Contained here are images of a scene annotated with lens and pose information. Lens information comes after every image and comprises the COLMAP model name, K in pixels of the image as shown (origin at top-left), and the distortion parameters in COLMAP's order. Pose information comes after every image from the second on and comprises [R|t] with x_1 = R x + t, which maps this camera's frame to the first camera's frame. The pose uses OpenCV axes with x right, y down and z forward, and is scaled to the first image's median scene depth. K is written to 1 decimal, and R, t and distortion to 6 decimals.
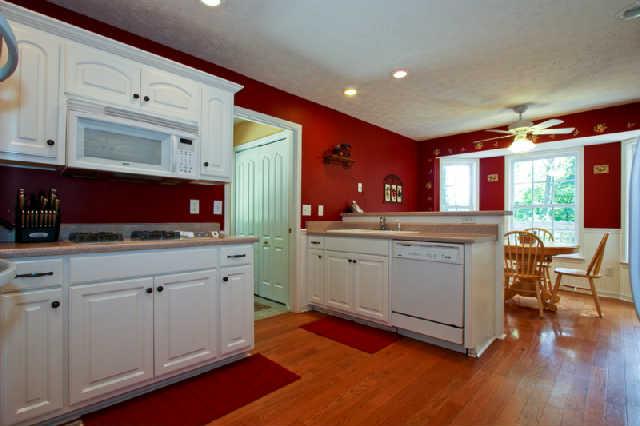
lens RADIAL K [[298.3, 0, 317.1], [0, 298.3, 213.4], [0, 0, 1]] dist [-0.018759, 0.000309]
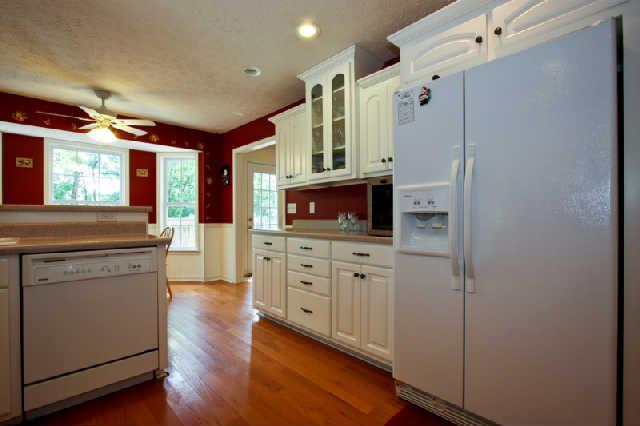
lens RADIAL K [[287.0, 0, 318.0], [0, 287.0, 215.0], [0, 0, 1]] dist [-0.001050, -0.000131]
pose [[0.025190, -0.000612, 0.999682, -0.177181], [-0.015168, 0.999884, 0.000994, 0.004911], [-0.999568, -0.015188, 0.025178, 0.314655]]
